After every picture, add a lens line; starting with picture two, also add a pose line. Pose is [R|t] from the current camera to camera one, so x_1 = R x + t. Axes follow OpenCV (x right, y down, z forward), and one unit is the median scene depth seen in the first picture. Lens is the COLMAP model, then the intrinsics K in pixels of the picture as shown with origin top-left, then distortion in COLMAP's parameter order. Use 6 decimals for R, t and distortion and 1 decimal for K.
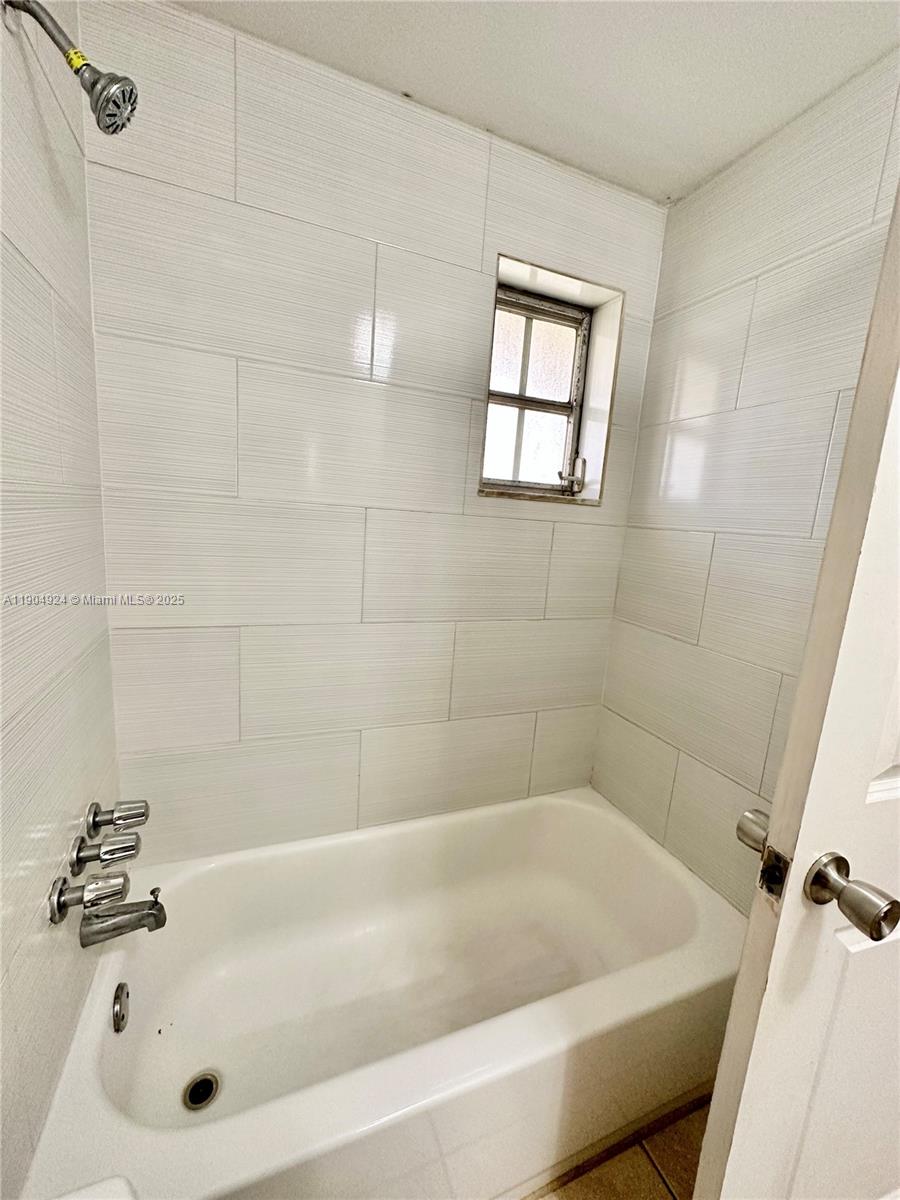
lens RADIAL K [[478.9, 0, 449.4], [0, 478.9, 599.8], [0, 0, 1]] dist [-0.007319, 0.000016]
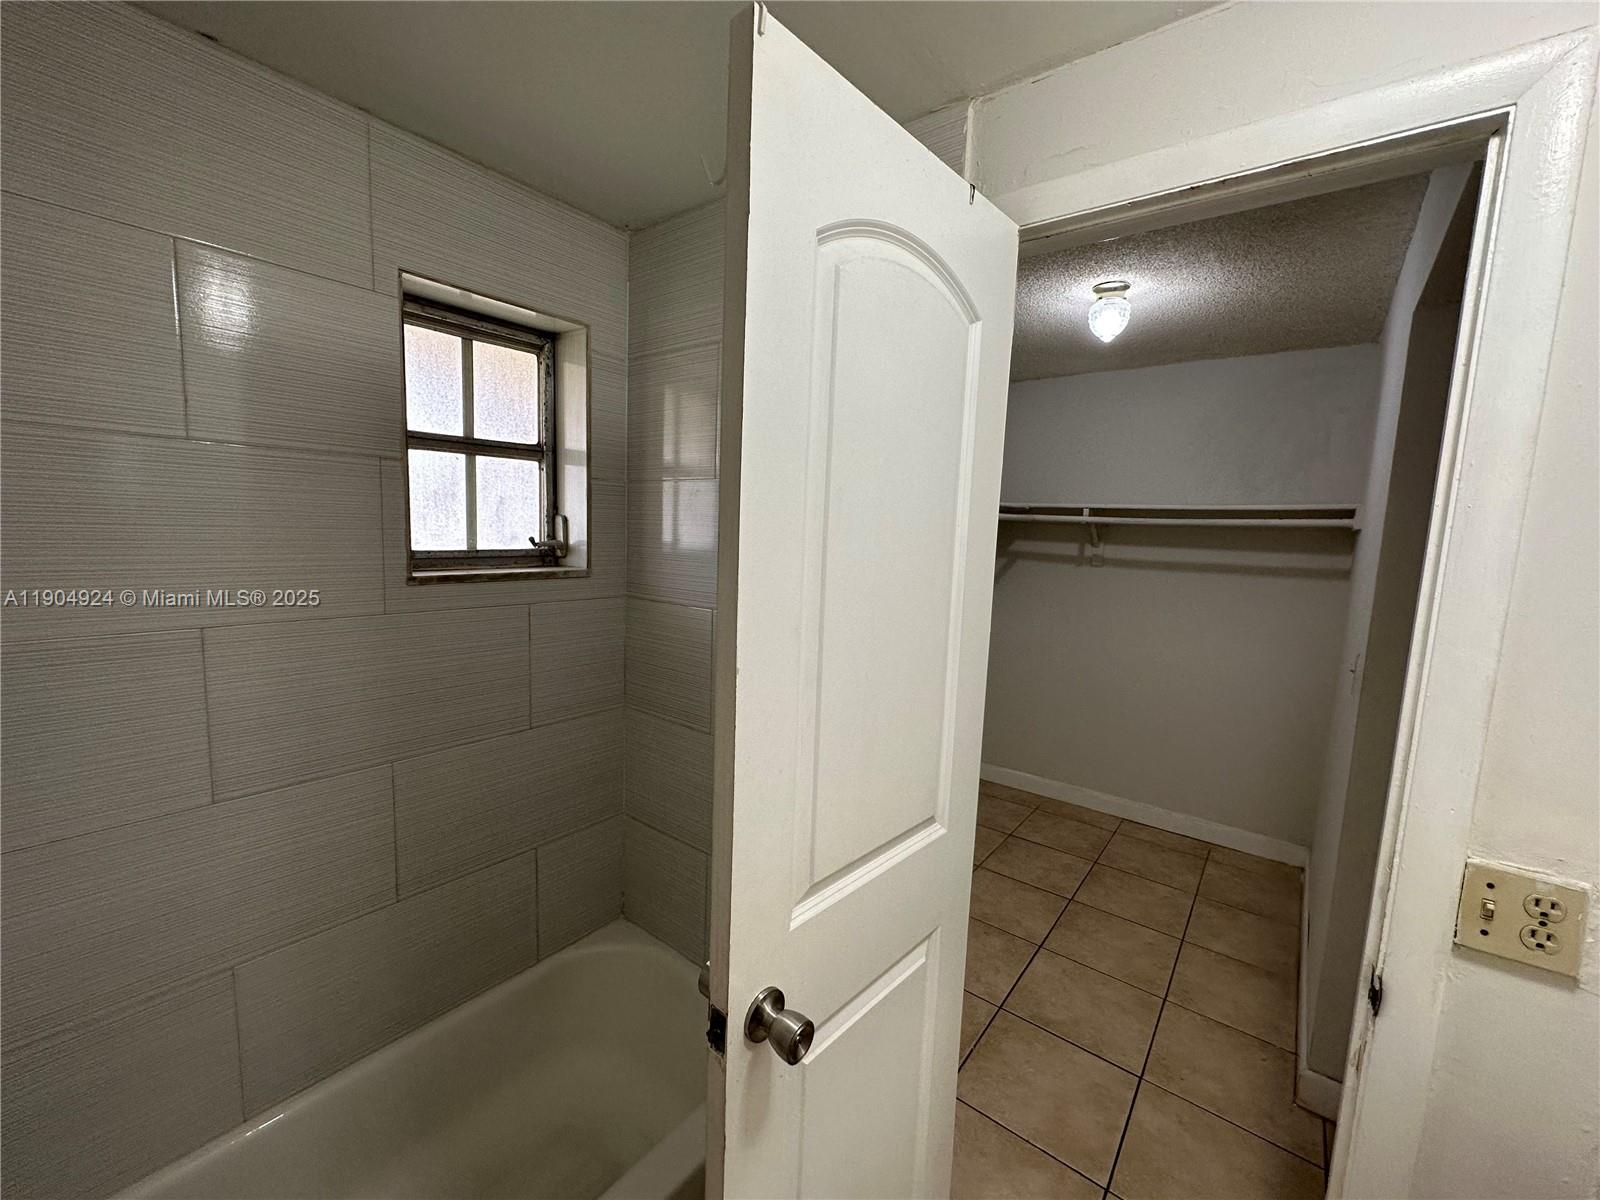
lens RADIAL K [[638.6, 0, 798.8], [0, 638.6, 599.6], [0, 0, 1]] dist [-0.007319, 0.000016]
pose [[0.871165, -0.093808, 0.481945, 0.097282], [0.109444, 0.993983, -0.004357, -0.111755], [-0.478637, 0.056541, 0.876191, -0.114647]]
